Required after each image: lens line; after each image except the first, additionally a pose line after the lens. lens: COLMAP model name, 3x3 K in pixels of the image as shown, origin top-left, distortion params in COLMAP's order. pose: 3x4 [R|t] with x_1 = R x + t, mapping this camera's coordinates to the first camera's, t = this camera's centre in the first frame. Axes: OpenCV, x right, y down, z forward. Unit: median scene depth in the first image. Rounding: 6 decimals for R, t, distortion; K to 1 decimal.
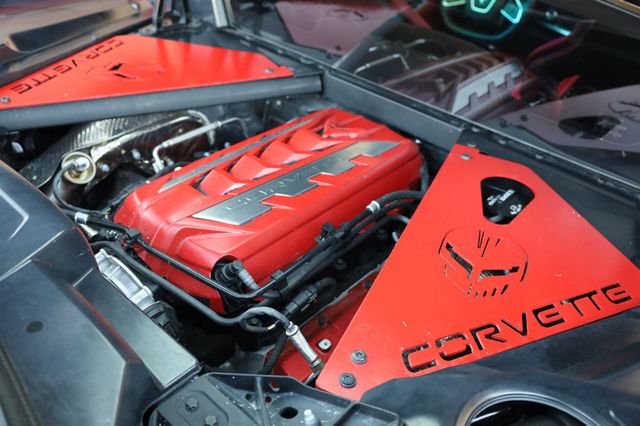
lens RADIAL K [[600.6, 0, 319.8], [0, 600.6, 213.3], [0, 0, 1]] dist [0.047457, 0.000000]
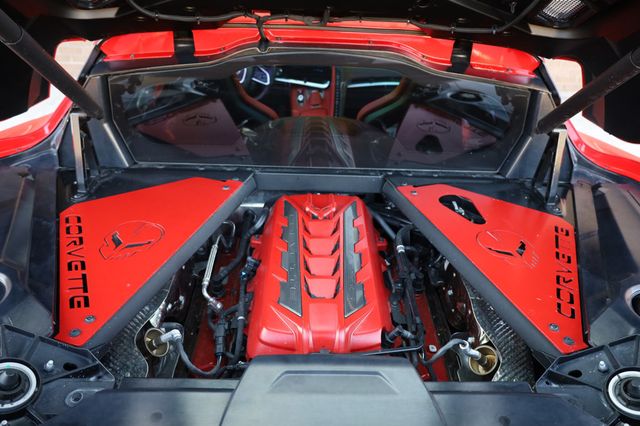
lens RADIAL K [[485.8, 0, 319.8], [0, 485.8, 212.7], [0, 0, 1]] dist [-0.007780, -0.000847]
pose [[0.729746, -0.411056, 0.546355, -0.579811], [0.403576, 0.904002, 0.141095, -0.291723], [-0.551903, 0.117532, 0.825584, 0.097151]]
